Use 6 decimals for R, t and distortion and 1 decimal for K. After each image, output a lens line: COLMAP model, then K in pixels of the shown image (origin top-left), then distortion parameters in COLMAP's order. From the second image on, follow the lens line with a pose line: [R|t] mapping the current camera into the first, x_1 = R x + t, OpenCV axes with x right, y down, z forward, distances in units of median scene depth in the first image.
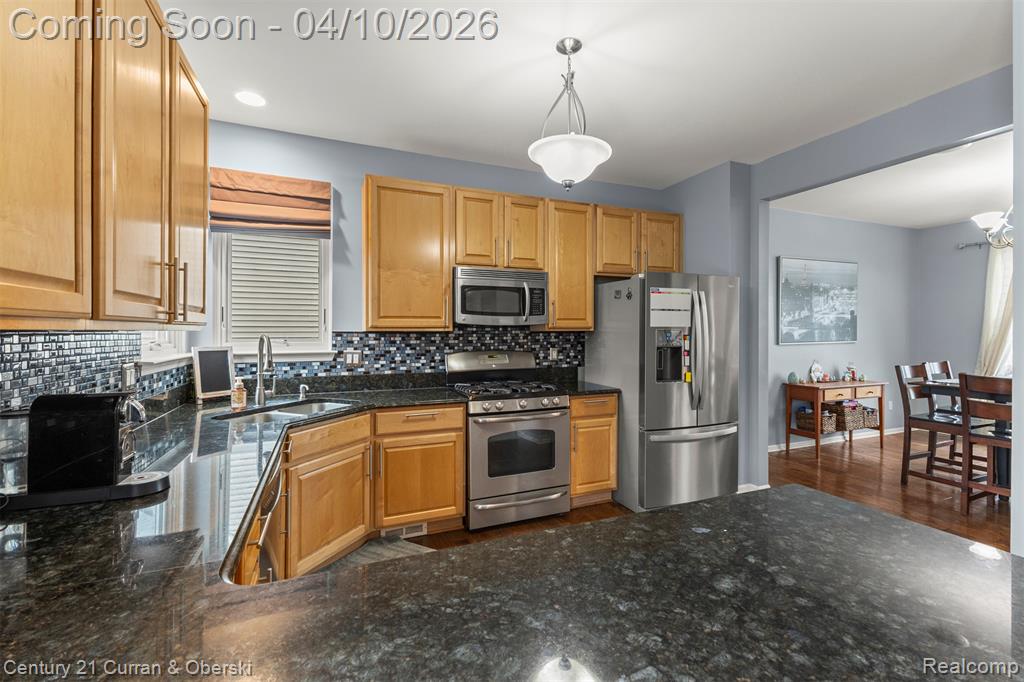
lens RADIAL K [[443.8, 0, 511.6], [0, 443.8, 333.1], [0, 0, 1]] dist [0.009347, -0.002487]
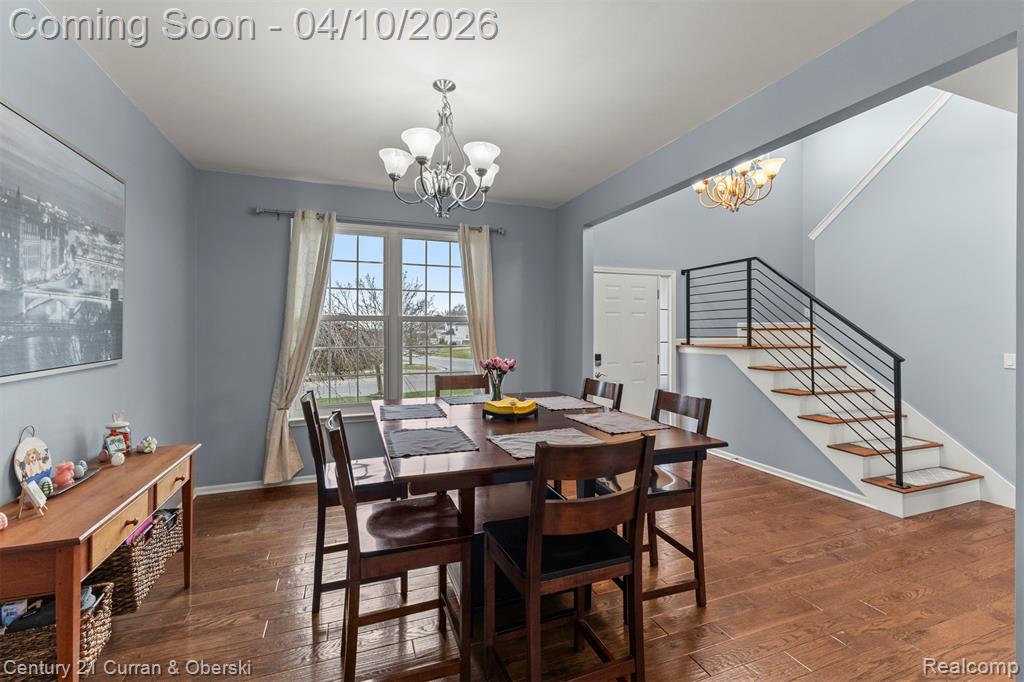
lens RADIAL K [[443.8, 0, 510.8], [0, 443.8, 323.5], [0, 0, 1]] dist [0.009347, -0.002487]
pose [[0.035687, 0.015995, 0.999235, 0.580244], [0.001717, 0.999869, -0.016066, -0.017190], [-0.999362, 0.002289, 0.035655, 1.004288]]
